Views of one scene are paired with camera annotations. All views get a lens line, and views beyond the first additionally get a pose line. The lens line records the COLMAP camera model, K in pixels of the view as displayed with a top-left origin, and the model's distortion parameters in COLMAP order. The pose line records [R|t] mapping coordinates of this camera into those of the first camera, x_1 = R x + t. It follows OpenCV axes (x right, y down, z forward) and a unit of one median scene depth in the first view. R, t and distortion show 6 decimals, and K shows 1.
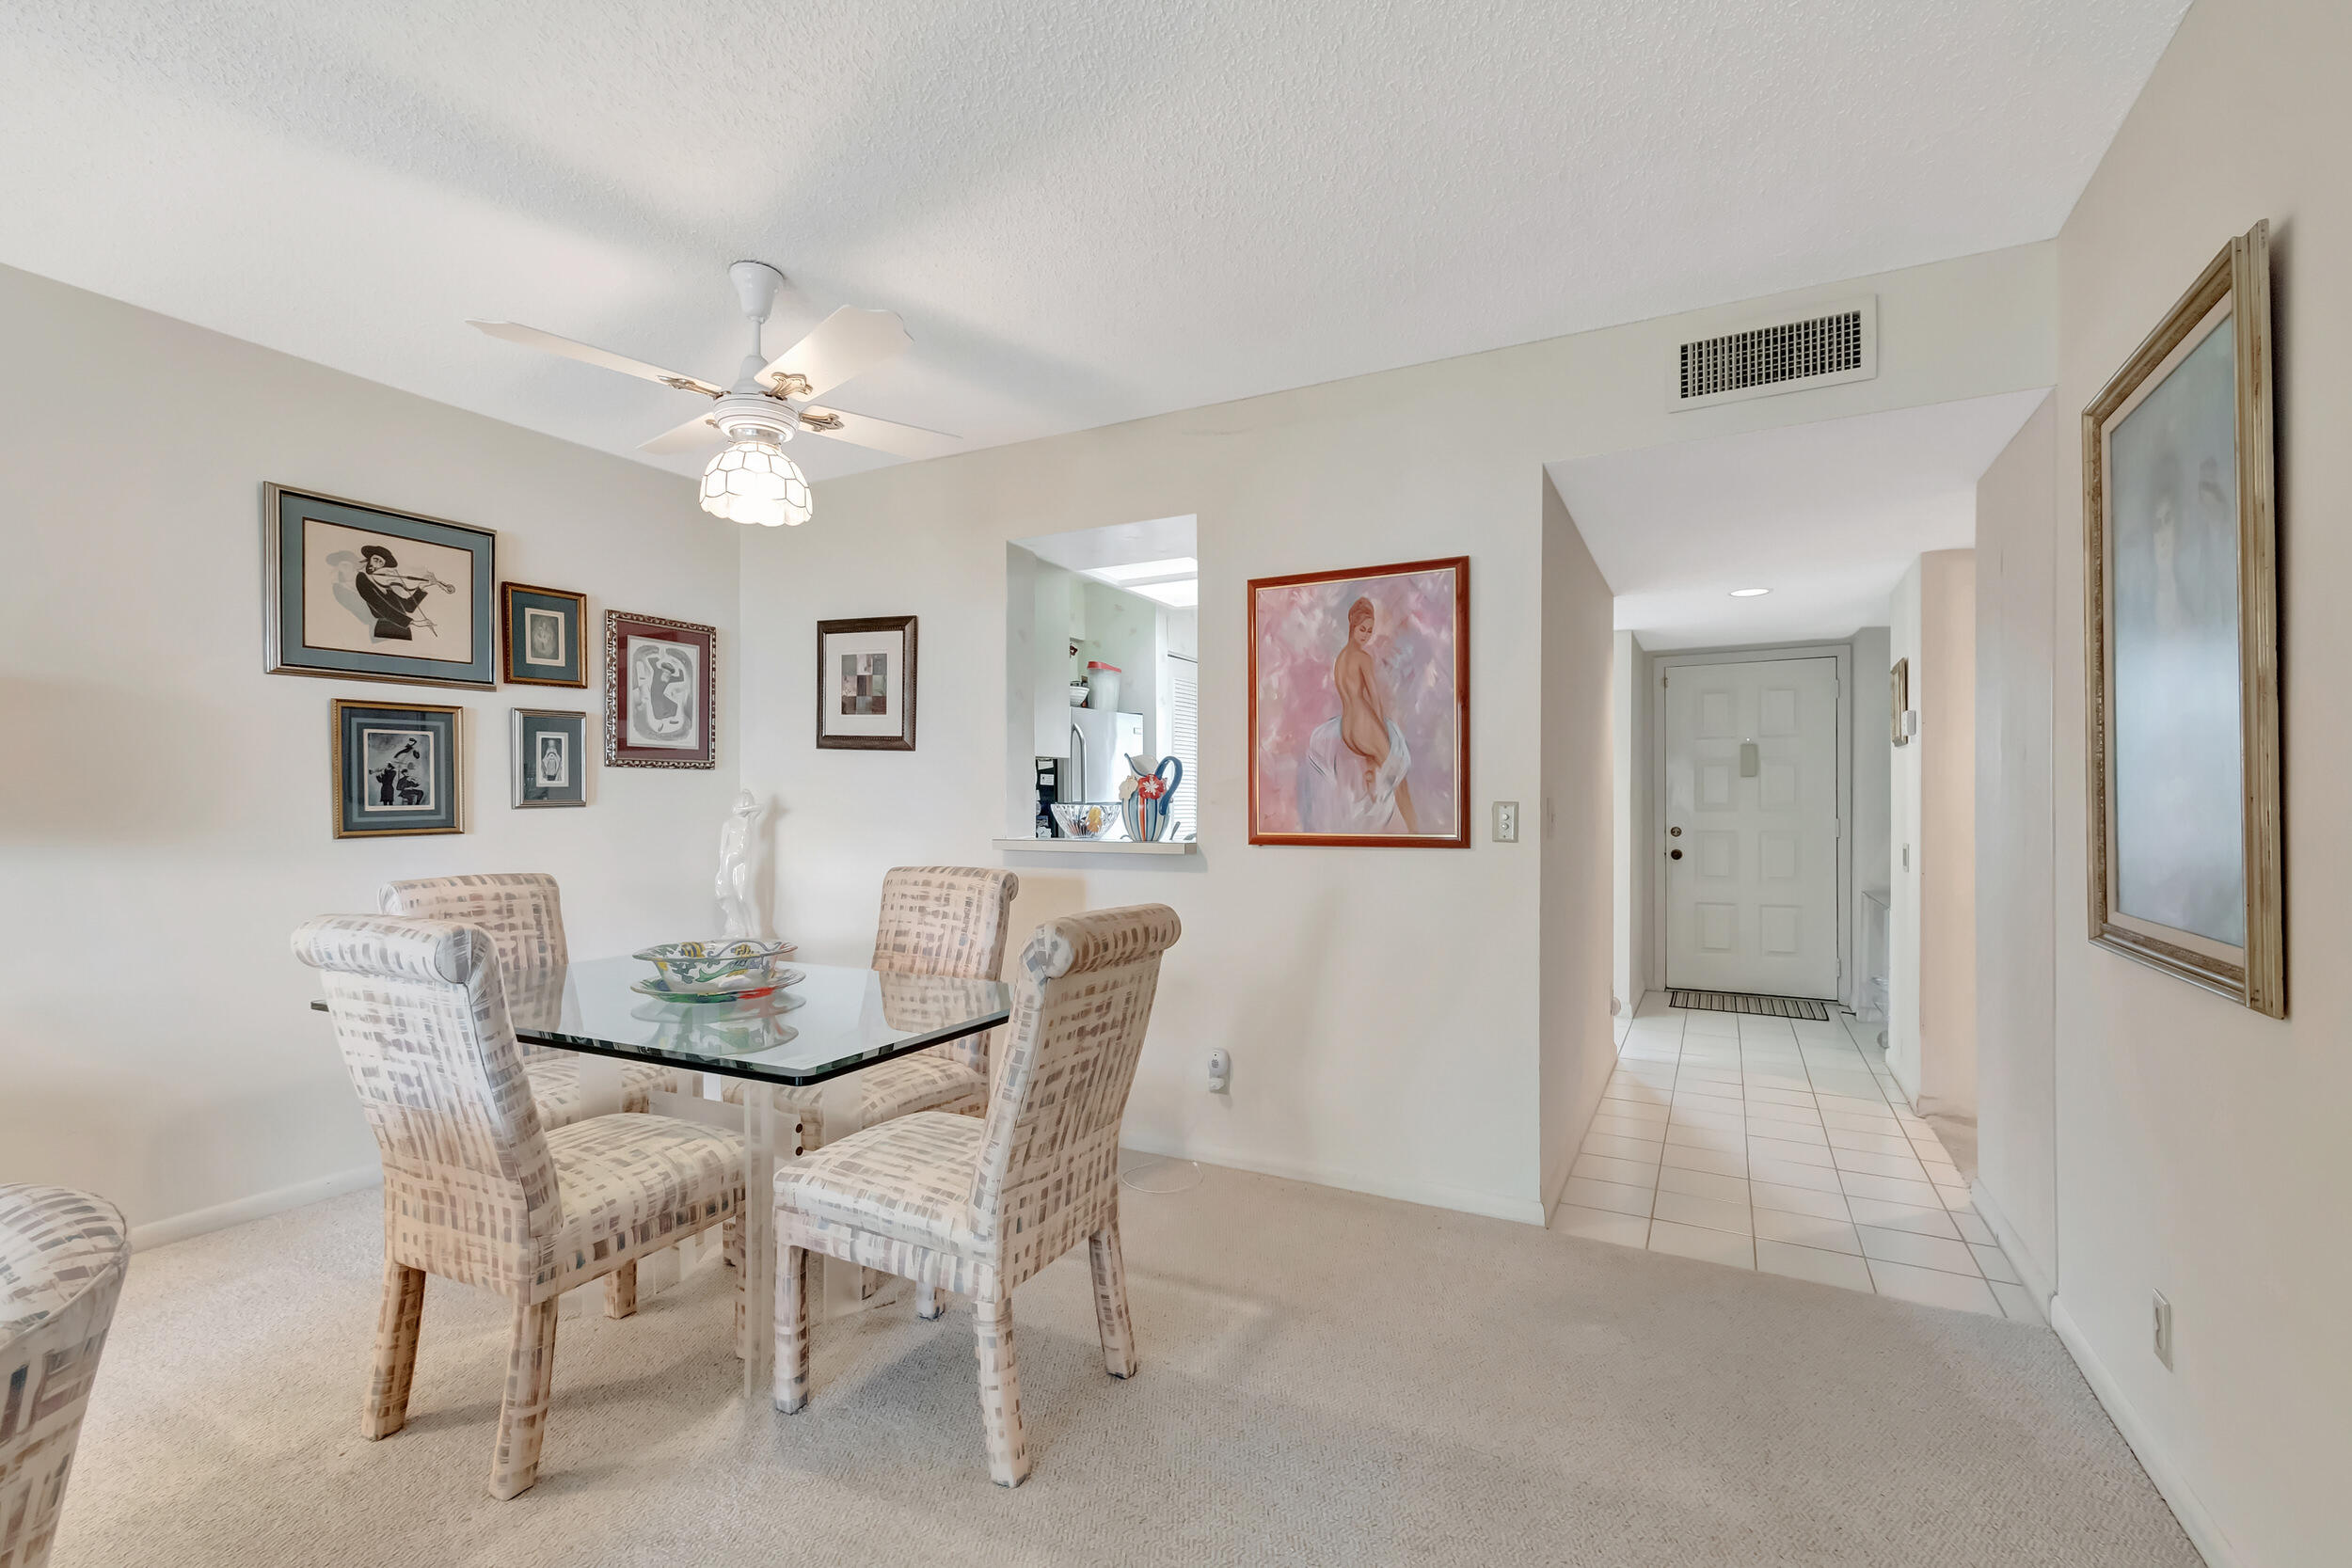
lens RADIAL K [[1052.6, 0, 1179.2], [0, 1052.6, 803.6], [0, 0, 1]] dist [0.003799, -0.001520]
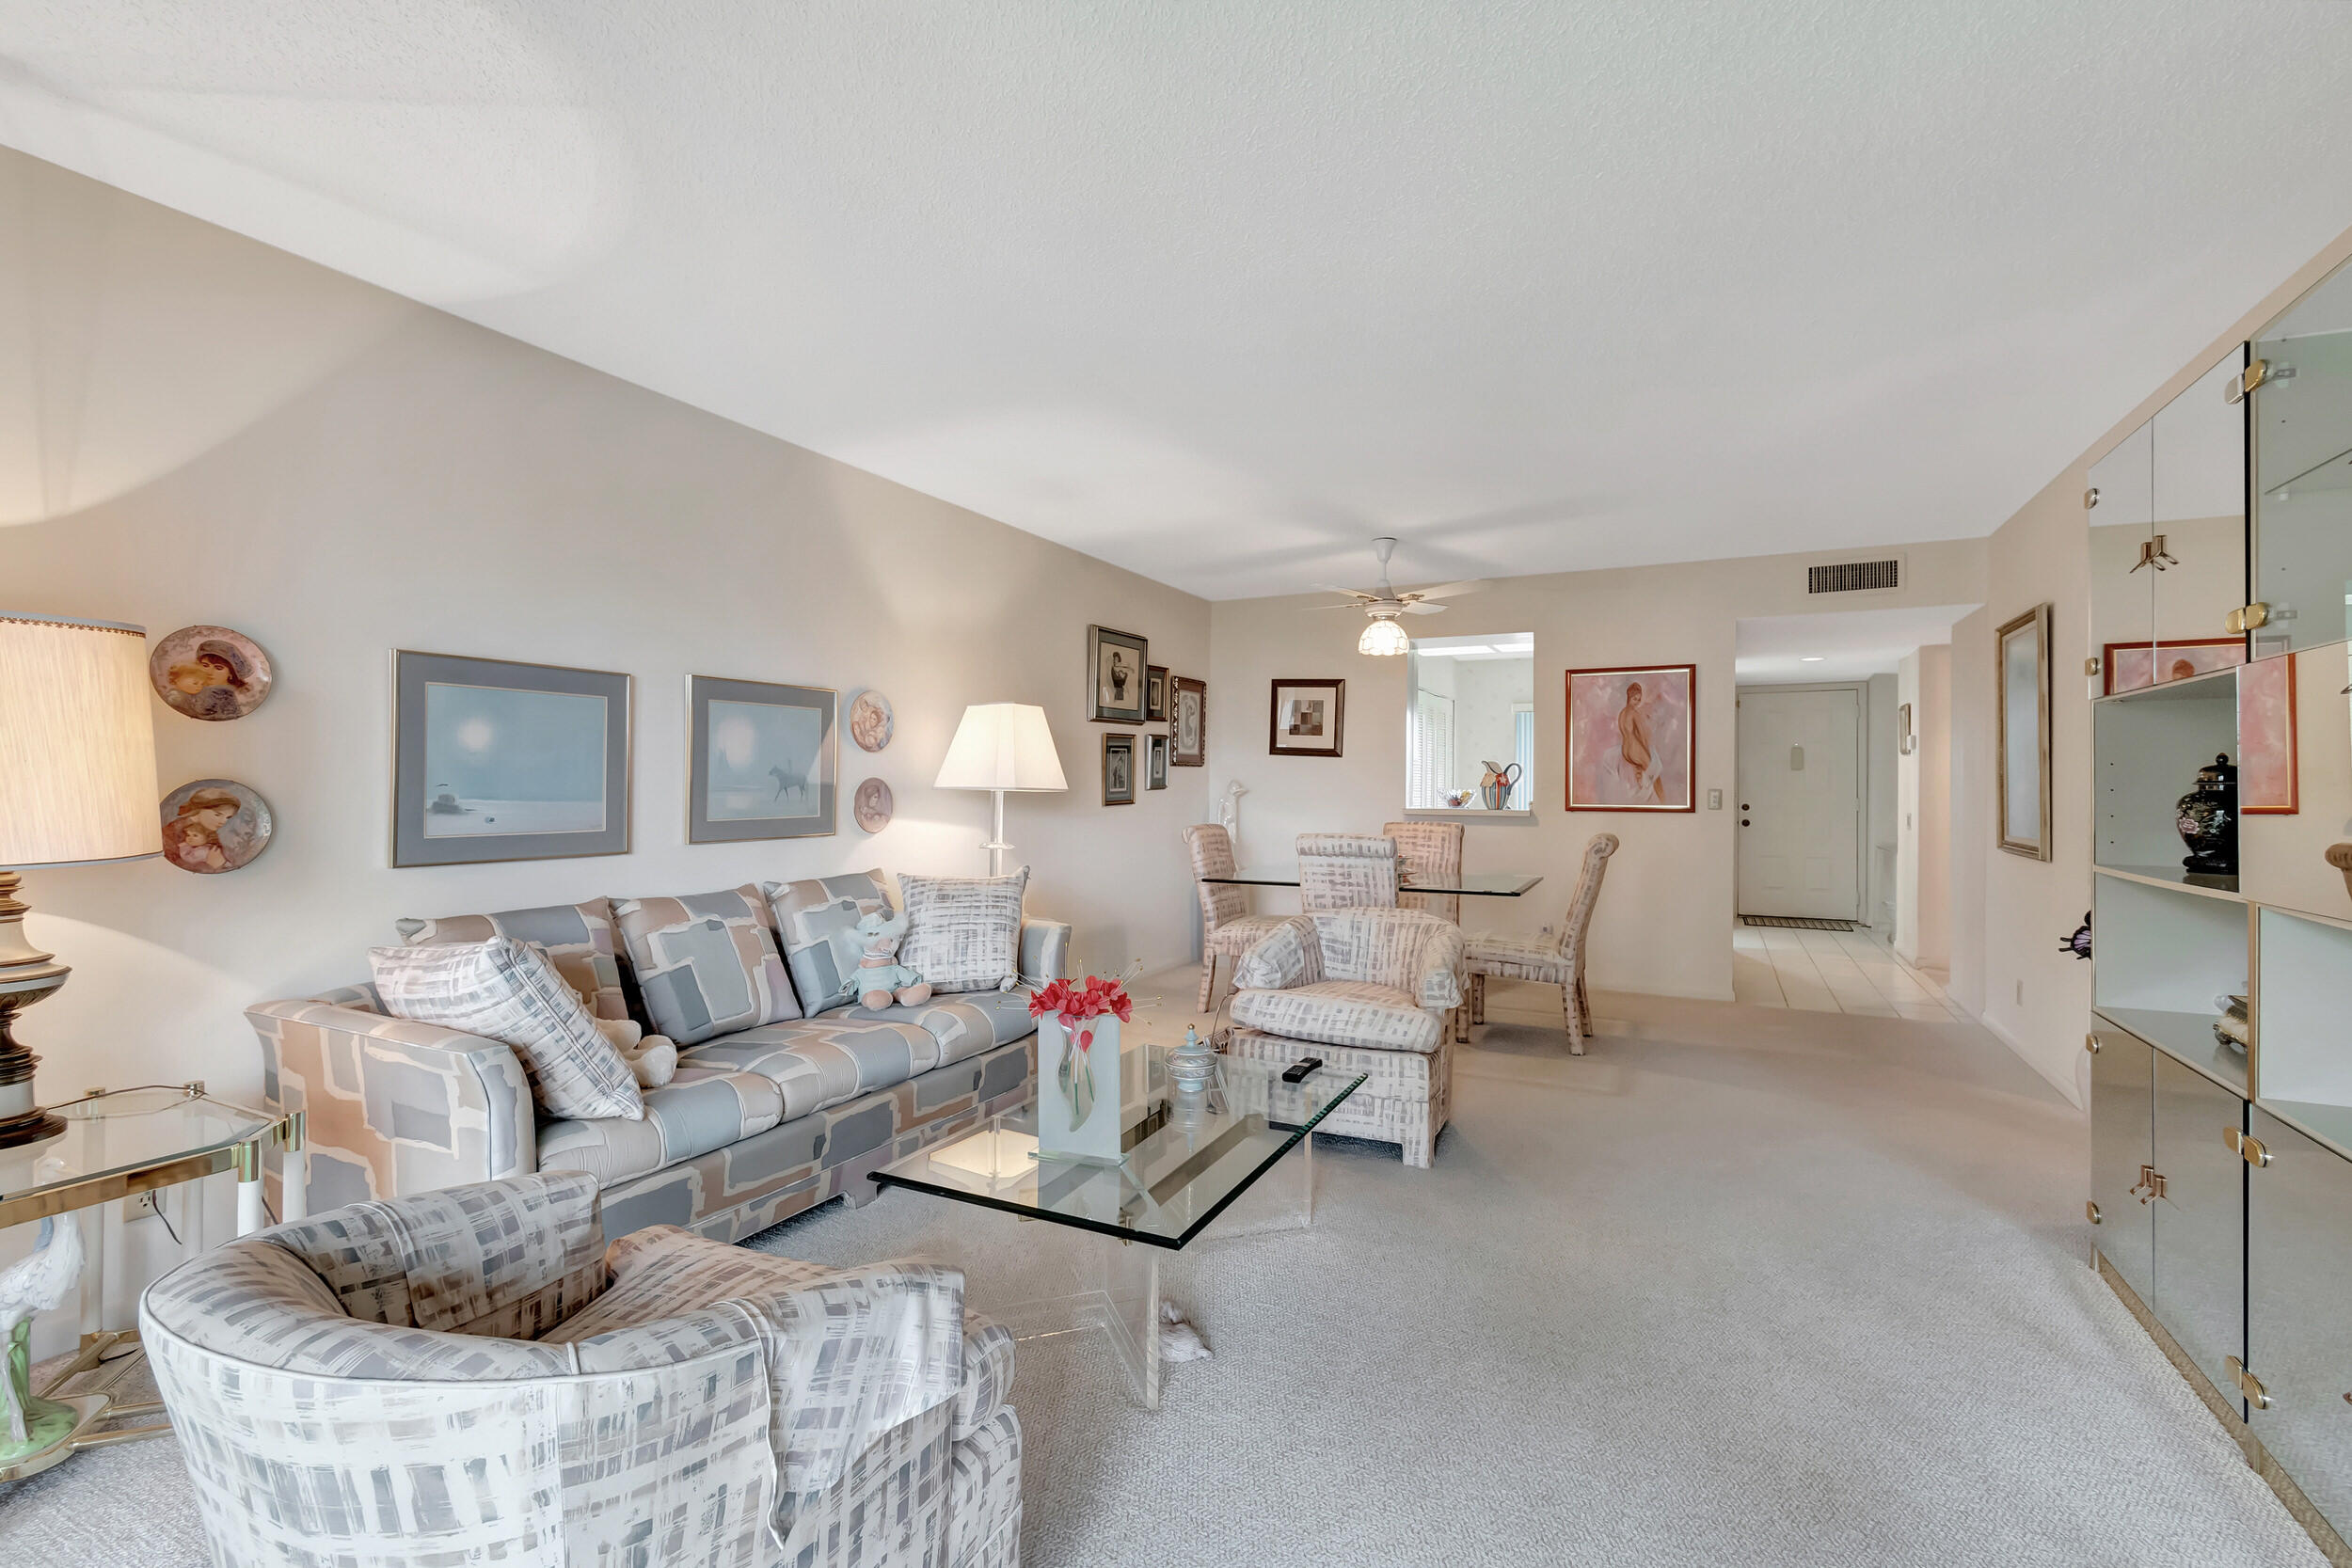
lens RADIAL K [[1052.6, 0, 1180.5], [0, 1052.6, 782.1], [0, 0, 1]] dist [0.003799, -0.001520]
pose [[0.999844, 0.004203, 0.017131, -0.622250], [-0.004221, 0.999991, 0.001007, -0.011442], [-0.017126, -0.001079, 0.999853, -0.821523]]
